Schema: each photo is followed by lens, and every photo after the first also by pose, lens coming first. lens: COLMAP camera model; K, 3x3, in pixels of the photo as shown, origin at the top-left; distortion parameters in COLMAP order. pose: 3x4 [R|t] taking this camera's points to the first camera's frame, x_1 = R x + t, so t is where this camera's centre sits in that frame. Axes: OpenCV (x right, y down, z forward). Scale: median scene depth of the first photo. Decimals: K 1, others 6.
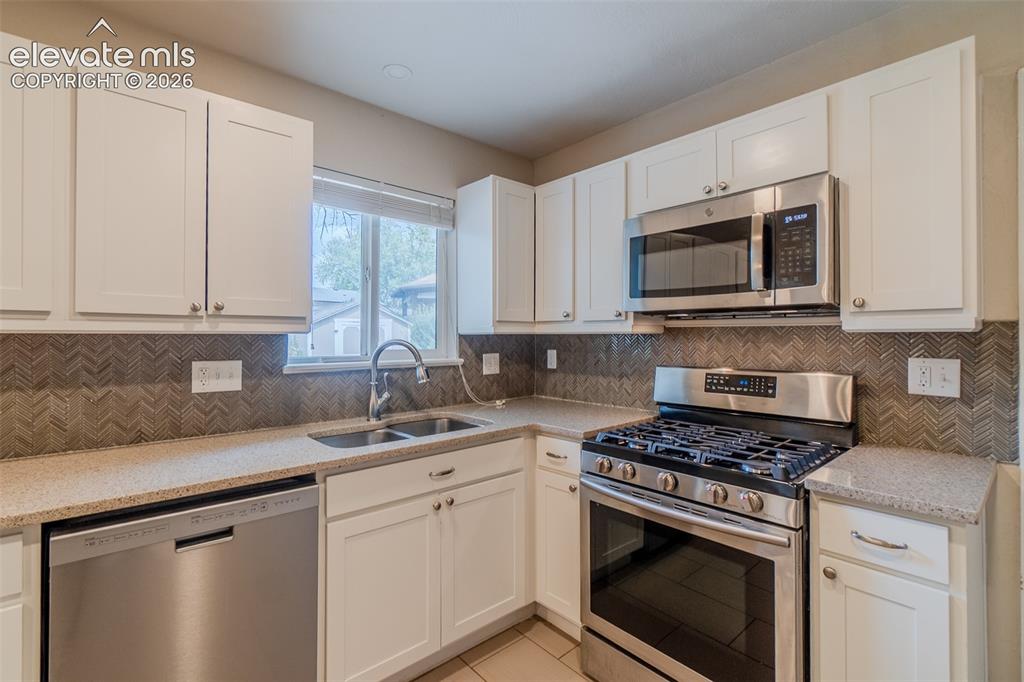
lens RADIAL K [[451.0, 0, 502.7], [0, 451.0, 335.8], [0, 0, 1]] dist [-0.009356, 0.005457]
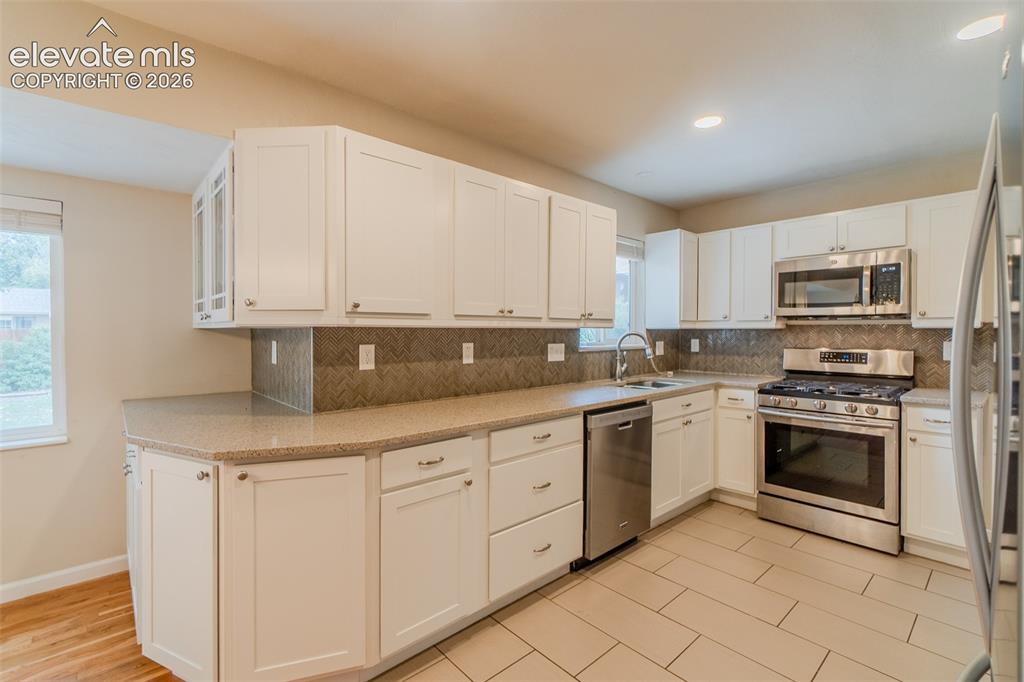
lens RADIAL K [[451.0, 0, 504.5], [0, 451.0, 336.0], [0, 0, 1]] dist [-0.009356, 0.005457]
pose [[0.999887, 0.000748, 0.015047, -0.883287], [-0.000956, 0.999904, 0.013793, 0.001295], [-0.015035, -0.013805, 0.999792, -0.784489]]
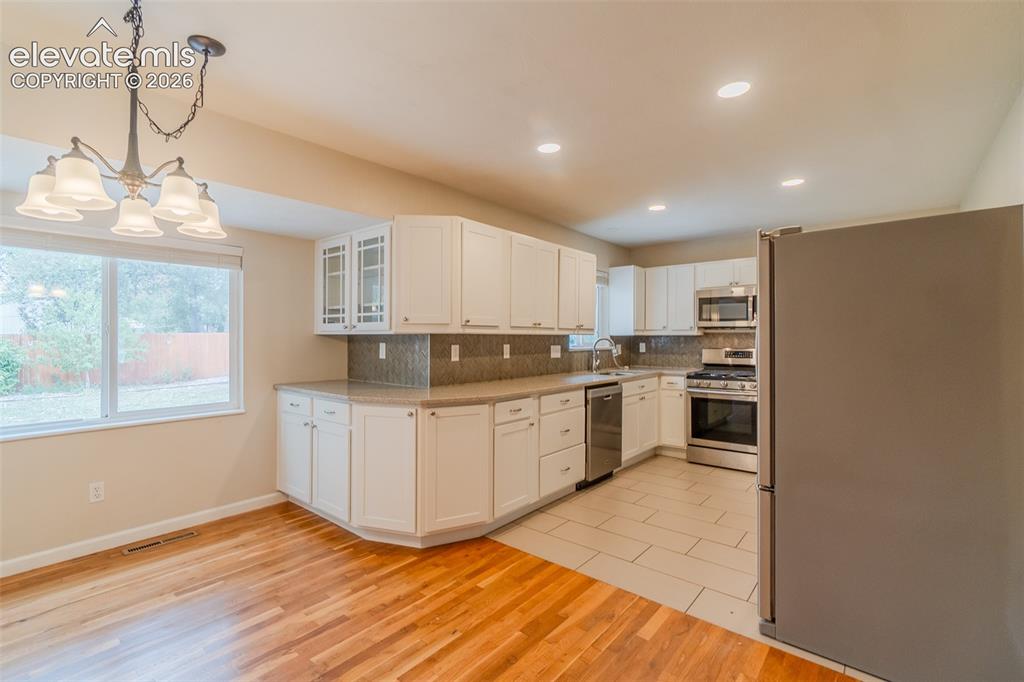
lens RADIAL K [[451.0, 0, 507.2], [0, 451.0, 332.5], [0, 0, 1]] dist [-0.009356, 0.005457]
pose [[0.987442, 0.003228, 0.157947, -1.339683], [-0.001802, 0.999956, -0.009169, 0.005602], [-0.157970, 0.008769, 0.987405, -1.516223]]
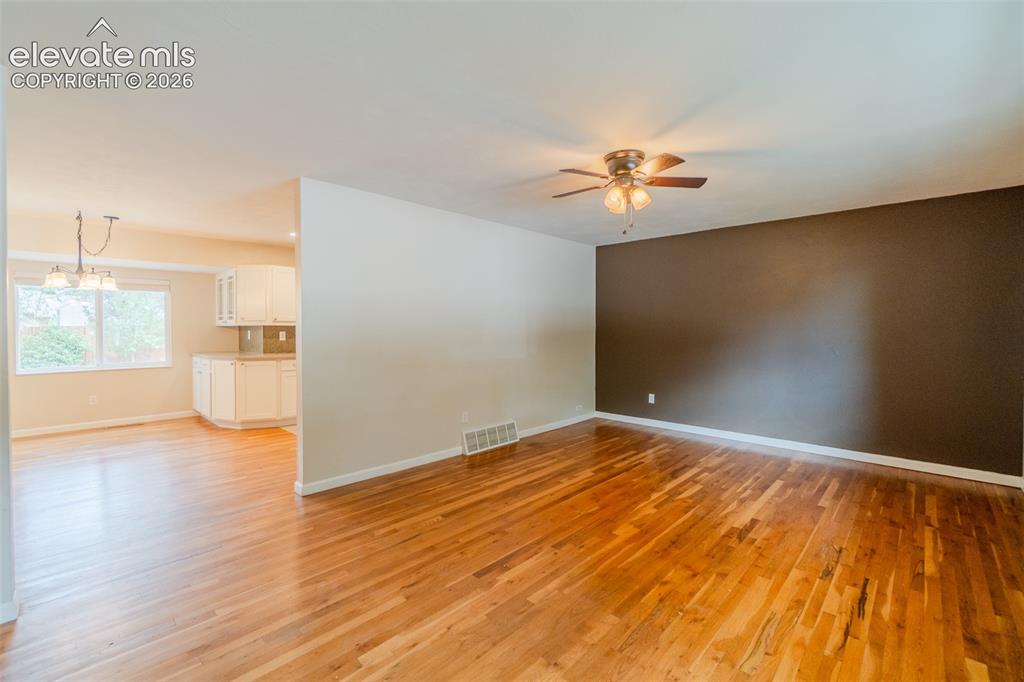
lens RADIAL K [[451.0, 0, 507.2], [0, 451.0, 337.4], [0, 0, 1]] dist [-0.009356, 0.005457]
pose [[0.997271, -0.001219, 0.073823, 0.294895], [-0.000417, 0.999755, 0.022151, 0.008667], [-0.073832, -0.022122, 0.997025, -3.280534]]
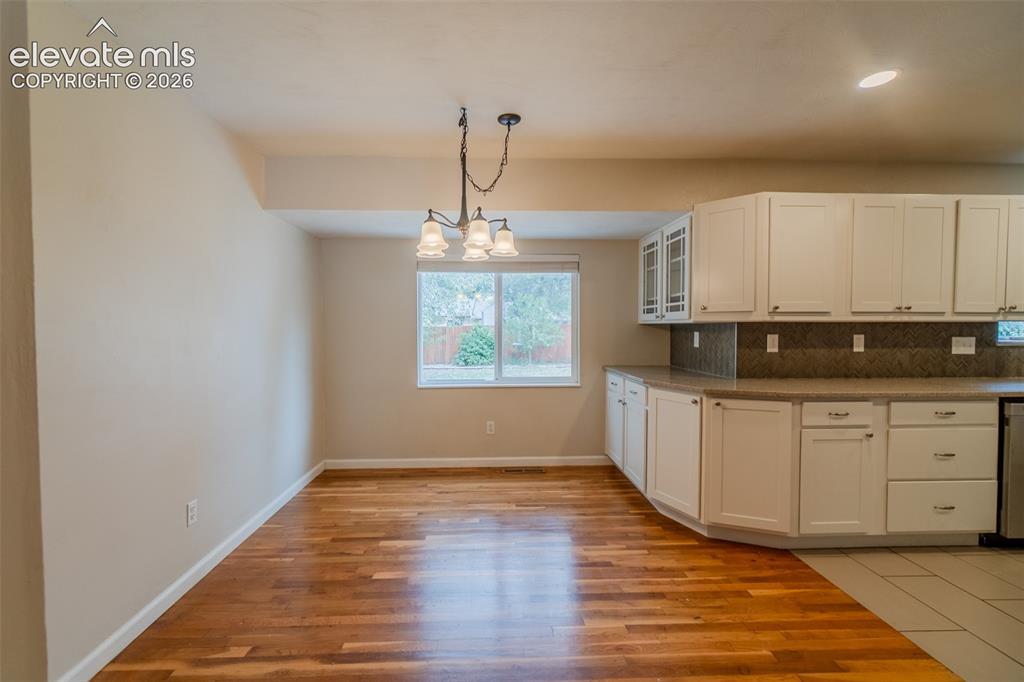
lens RADIAL K [[451.0, 0, 509.0], [0, 451.0, 335.5], [0, 0, 1]] dist [-0.009356, 0.005457]
pose [[0.786929, 0.011016, -0.616945, -0.975501], [0.002332, 0.999780, 0.020827, 0.008767], [0.617039, -0.017828, 0.786730, -1.551762]]
